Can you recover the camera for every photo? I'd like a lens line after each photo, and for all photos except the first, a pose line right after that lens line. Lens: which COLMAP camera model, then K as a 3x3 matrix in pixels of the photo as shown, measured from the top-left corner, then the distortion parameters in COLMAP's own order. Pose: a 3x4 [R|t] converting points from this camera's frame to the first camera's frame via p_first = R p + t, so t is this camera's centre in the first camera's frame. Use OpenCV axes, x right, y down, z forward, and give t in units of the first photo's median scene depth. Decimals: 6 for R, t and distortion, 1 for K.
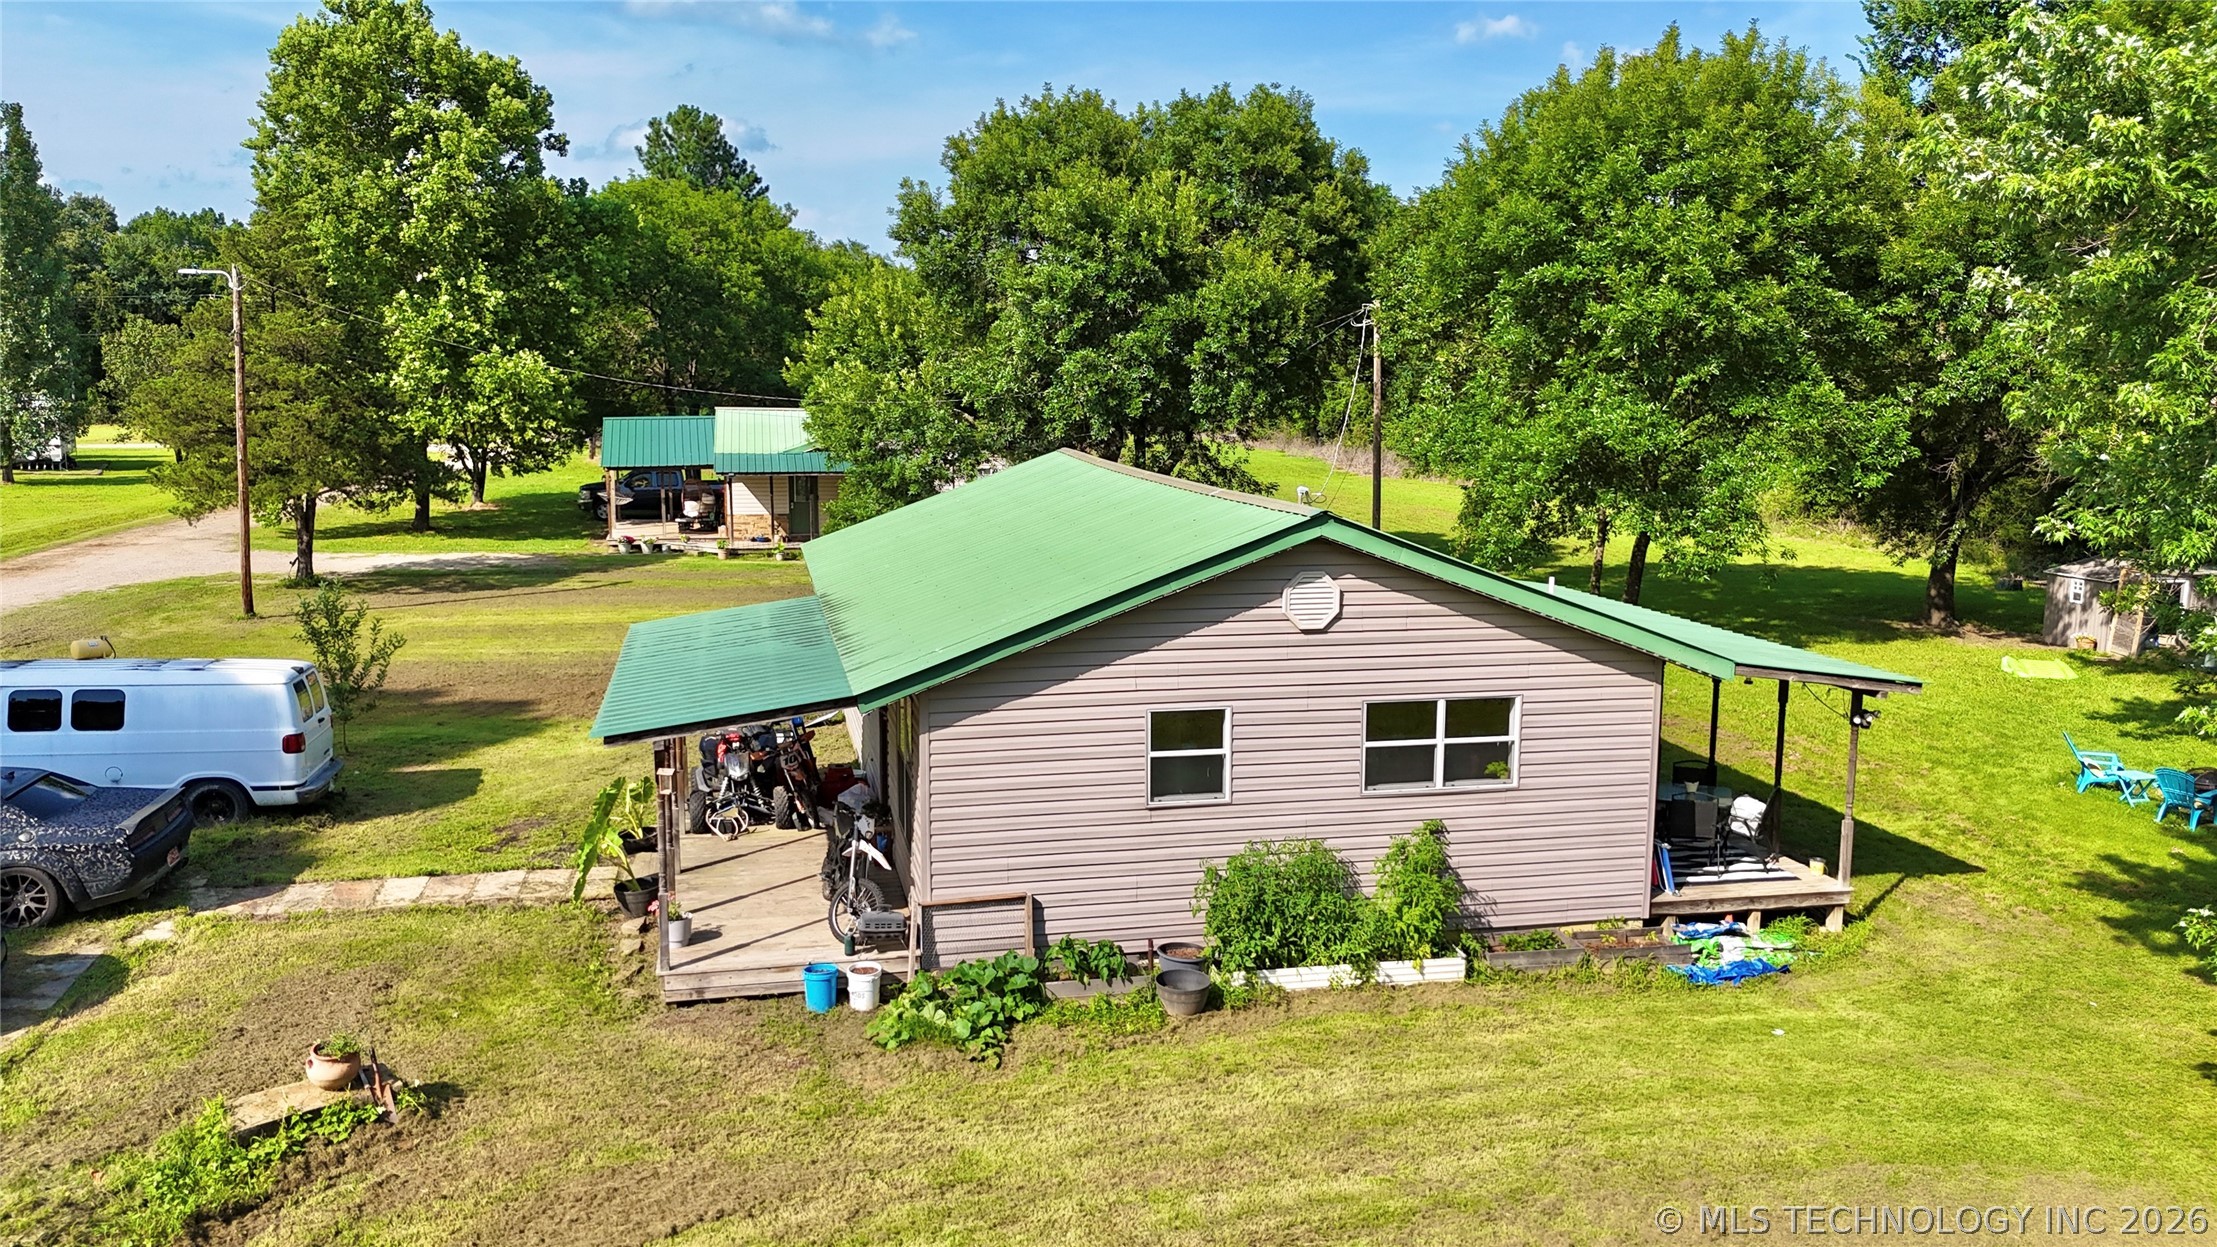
lens RADIAL K [[1629.4, 0, 1097.7], [0, 1629.4, 632.0], [0, 0, 1]] dist [0.067345, -0.069755]
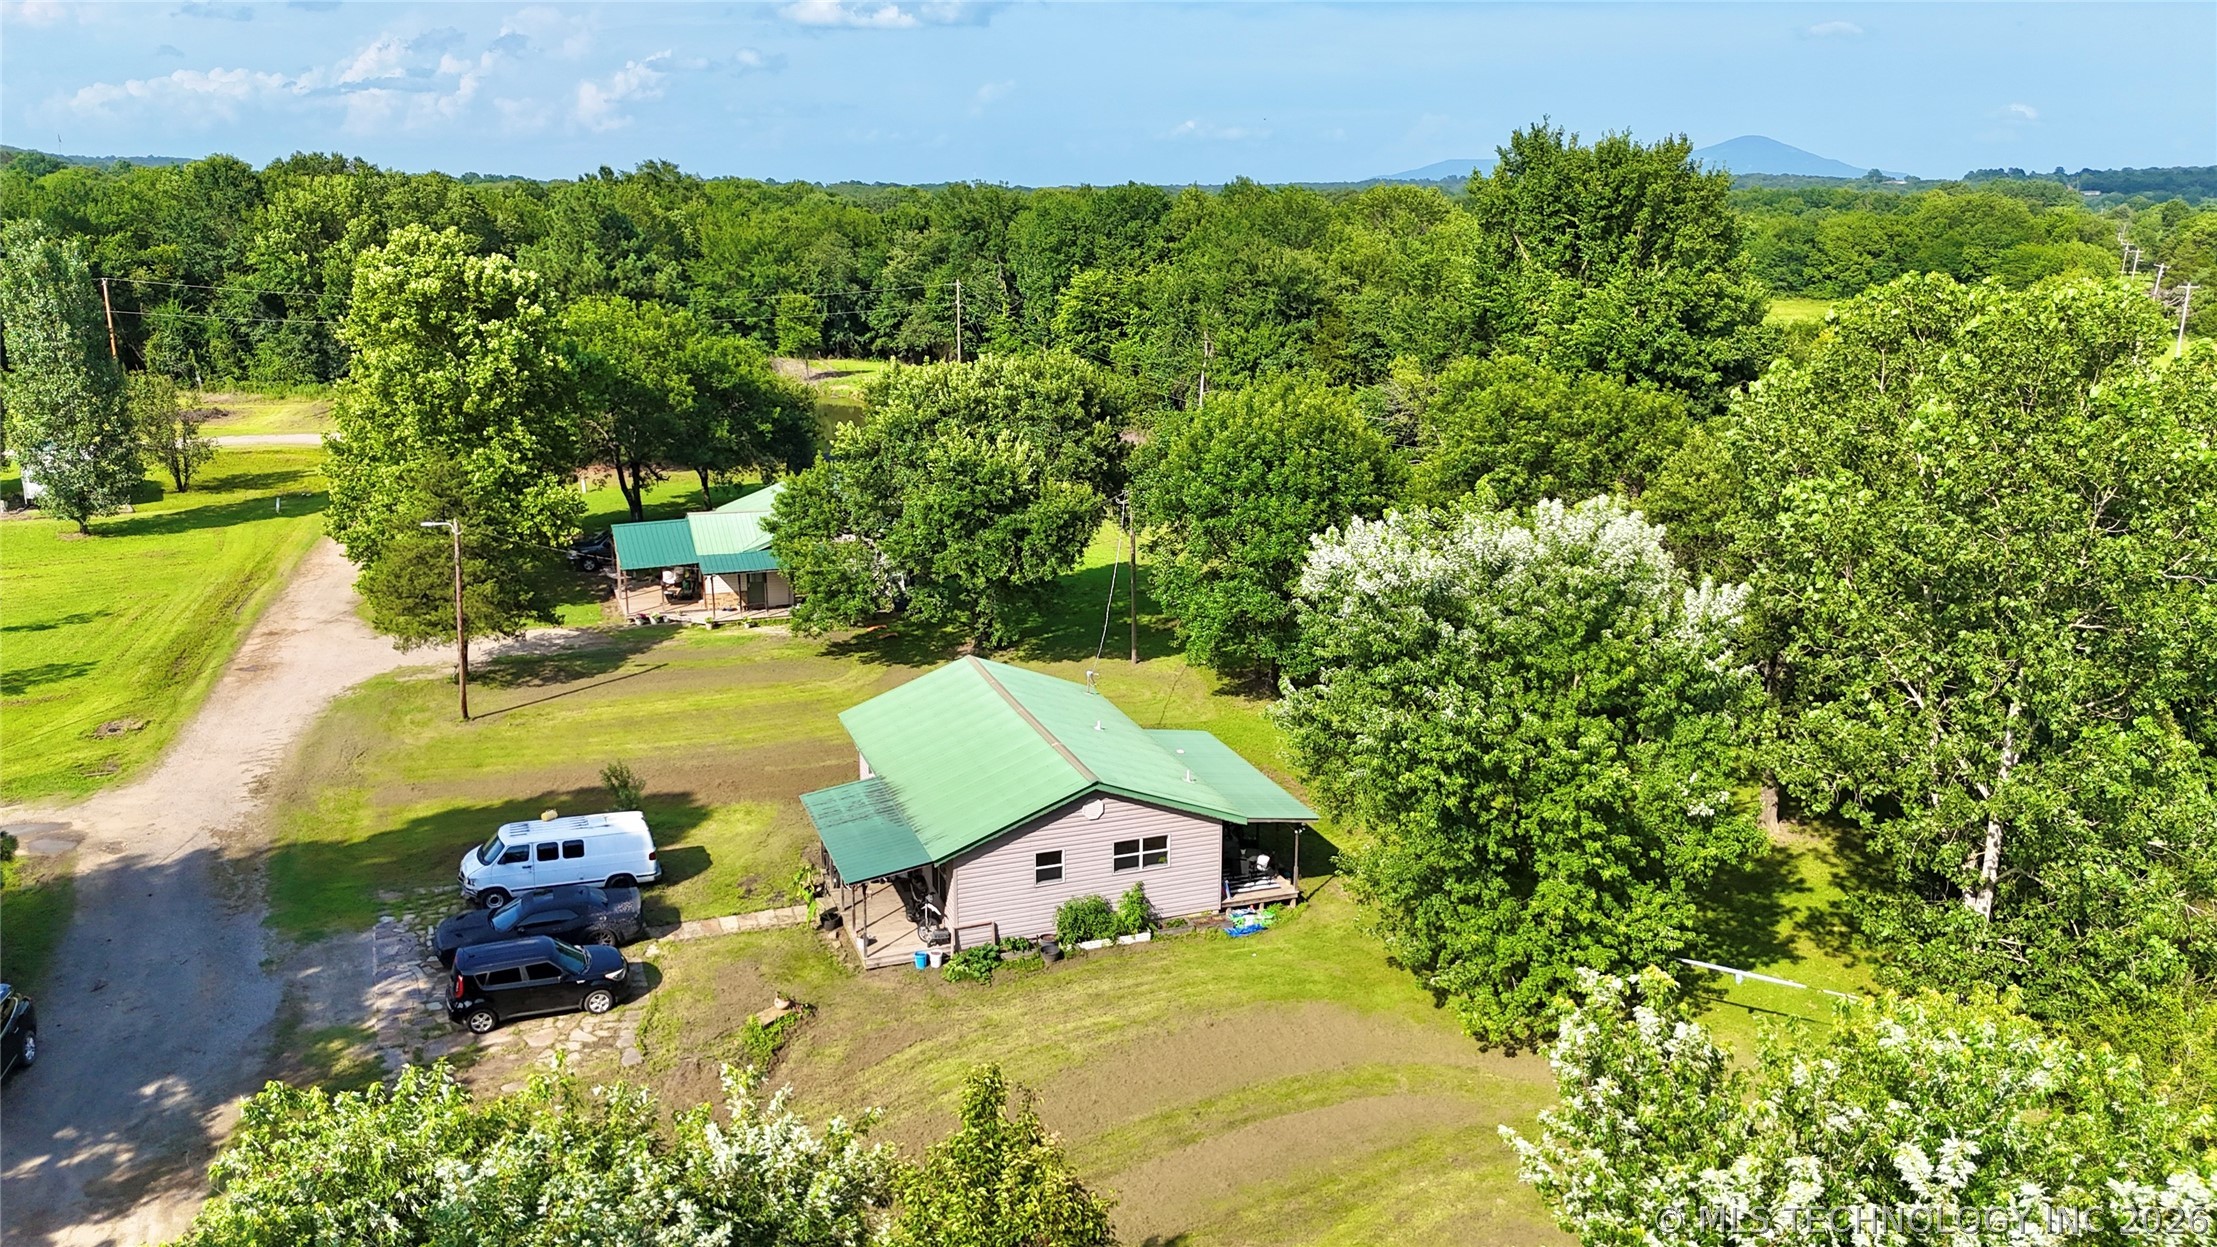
lens RADIAL K [[1629.4, 0, 1111.5], [0, 1629.4, 615.2], [0, 0, 1]] dist [0.067345, -0.069755]
pose [[0.990629, -0.032681, 0.132615, -0.184802], [0.019982, 0.995183, 0.095981, -0.588717], [-0.135112, -0.092431, 0.986510, -1.627802]]
